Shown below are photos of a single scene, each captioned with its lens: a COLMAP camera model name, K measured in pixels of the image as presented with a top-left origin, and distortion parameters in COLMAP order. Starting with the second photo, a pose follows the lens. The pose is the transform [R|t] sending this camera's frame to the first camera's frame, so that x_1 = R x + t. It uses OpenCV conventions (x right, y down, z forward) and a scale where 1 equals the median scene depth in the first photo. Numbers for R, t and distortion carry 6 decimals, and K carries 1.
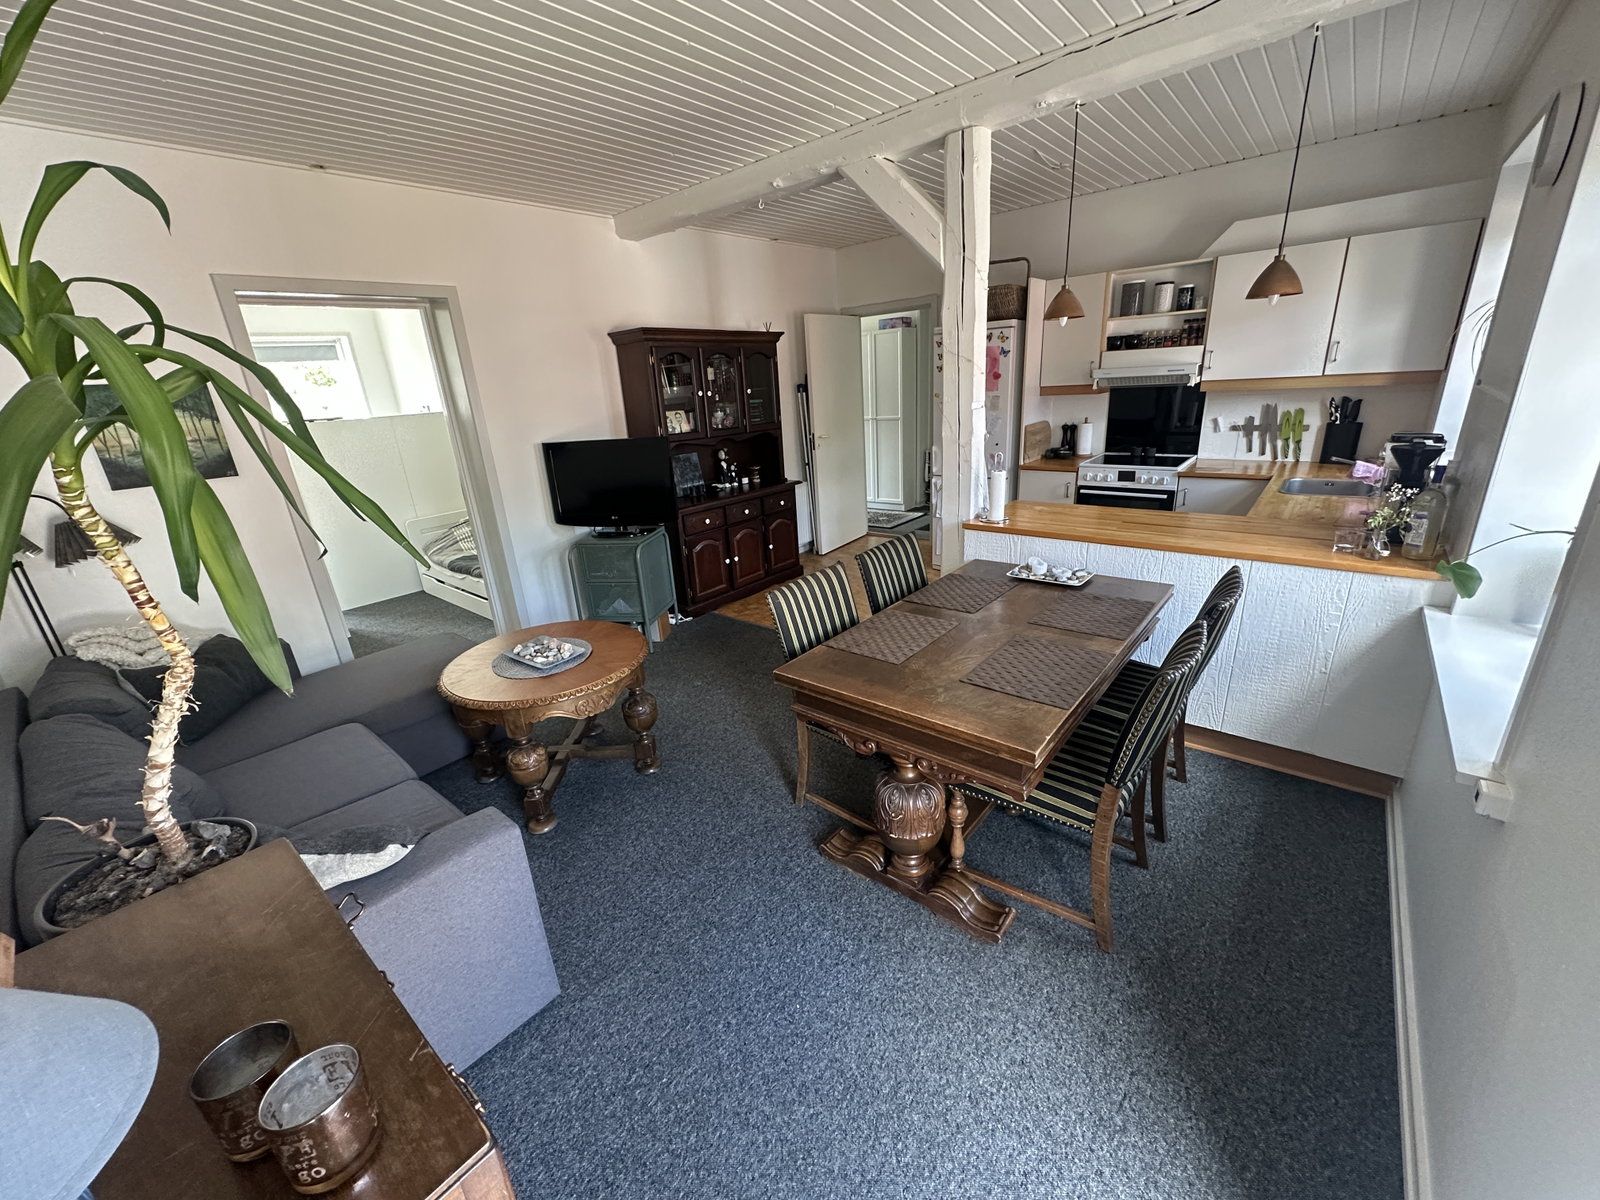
lens RADIAL K [[635.0, 0, 799.3], [0, 635.0, 602.0], [0, 0, 1]] dist [0.000107, -0.000184]
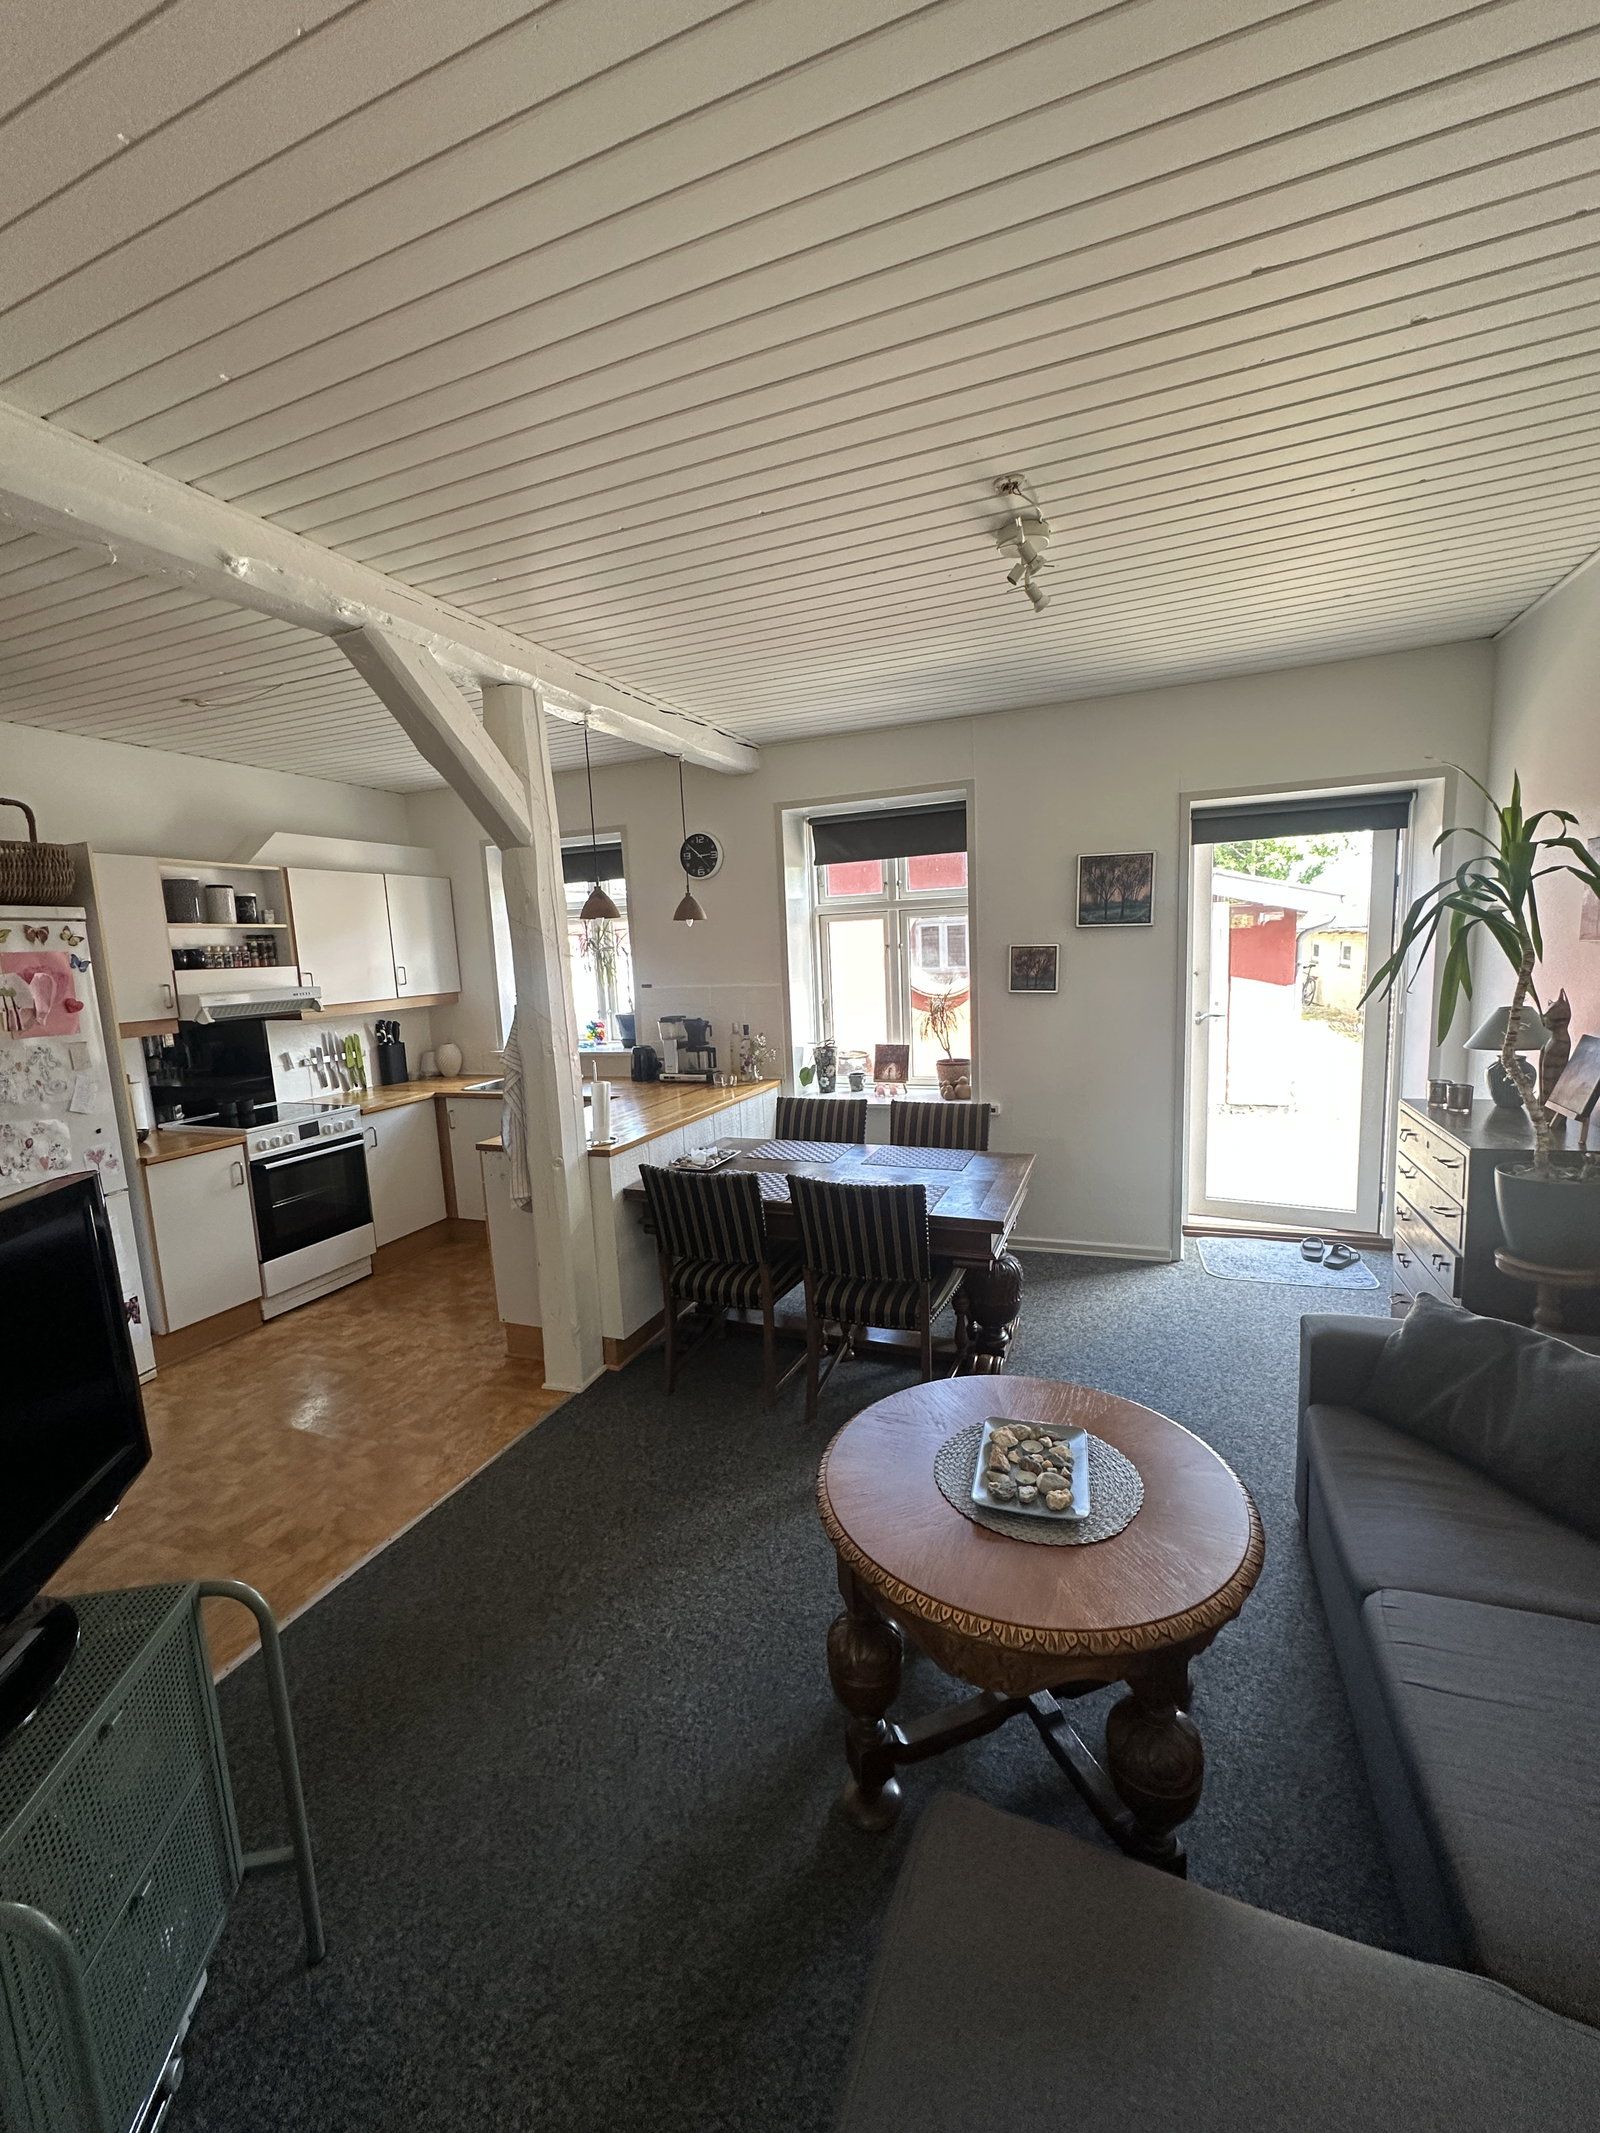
lens RADIAL K [[846.6, 0, 800.0], [0, 846.6, 1066.5], [0, 0, 1]] dist [0.000107, -0.000184]
pose [[-0.310455, -0.058743, 0.948771, -1.036361], [0.378594, 0.907873, 0.180094, -0.412641], [-0.871943, 0.415110, -0.259614, 1.333212]]
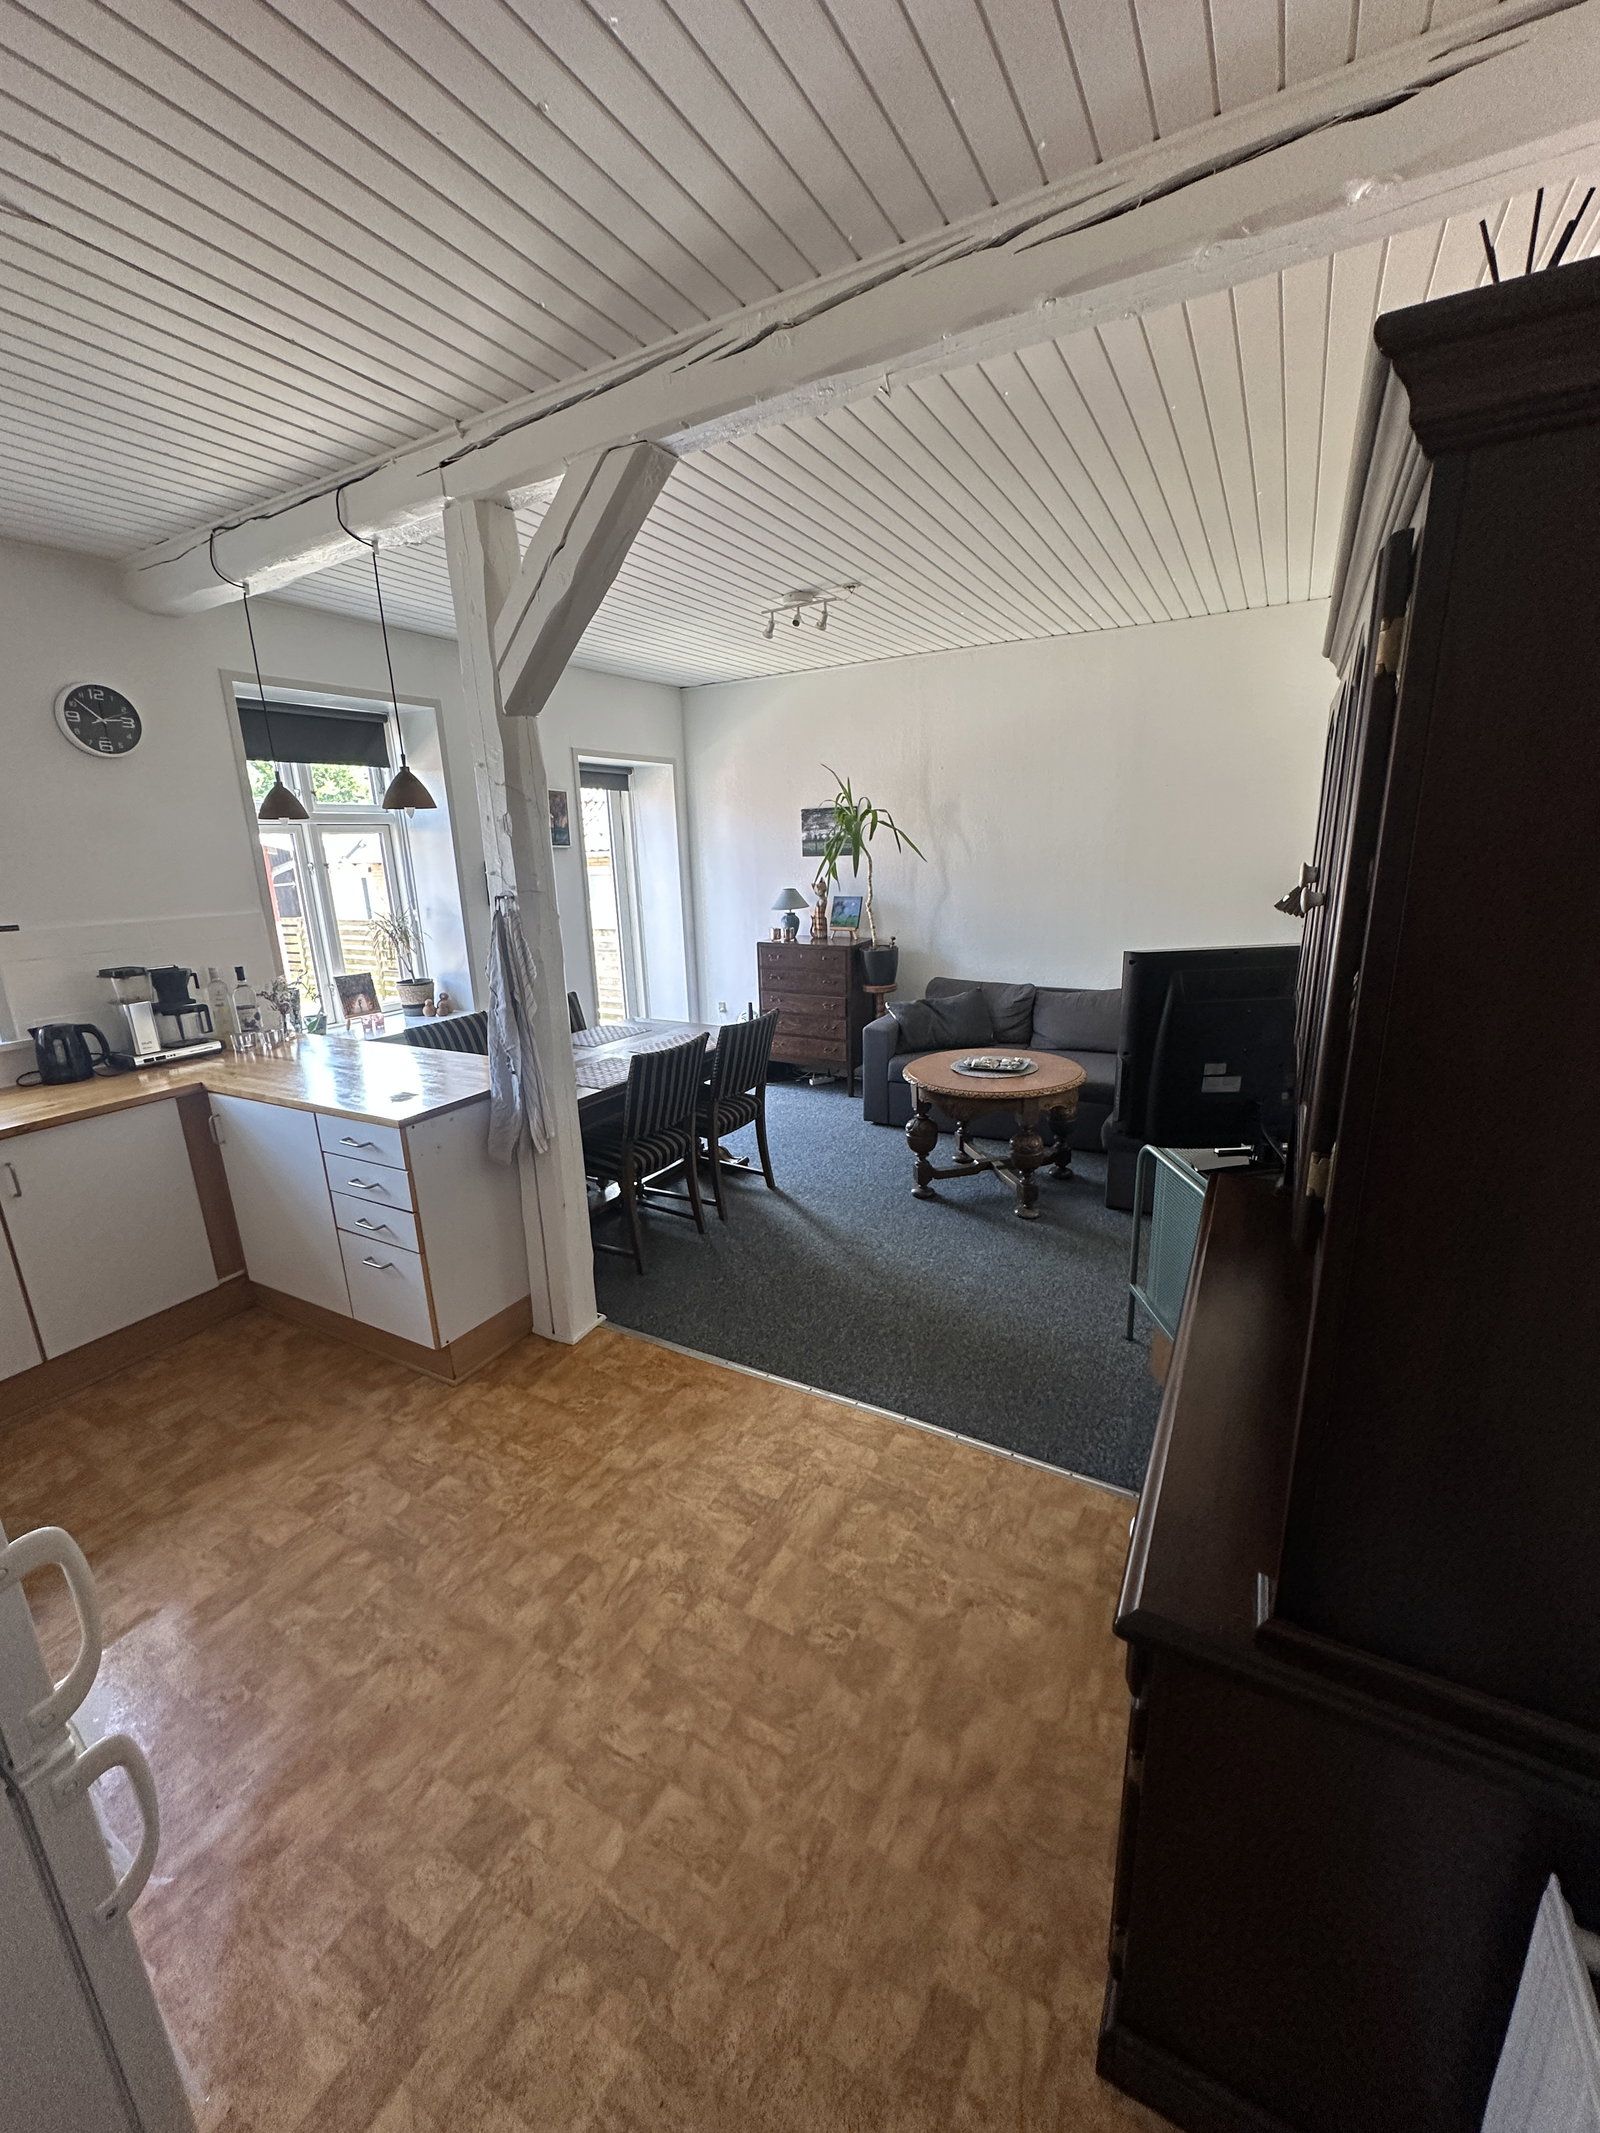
lens RADIAL K [[846.6, 0, 800.0], [0, 846.6, 1066.5], [0, 0, 1]] dist [0.000107, -0.000184]
pose [[-0.979277, 0.136561, -0.149560, 0.262436], [0.027707, 0.821862, 0.569013, -0.901819], [0.200623, 0.553077, -0.808614, 2.466536]]
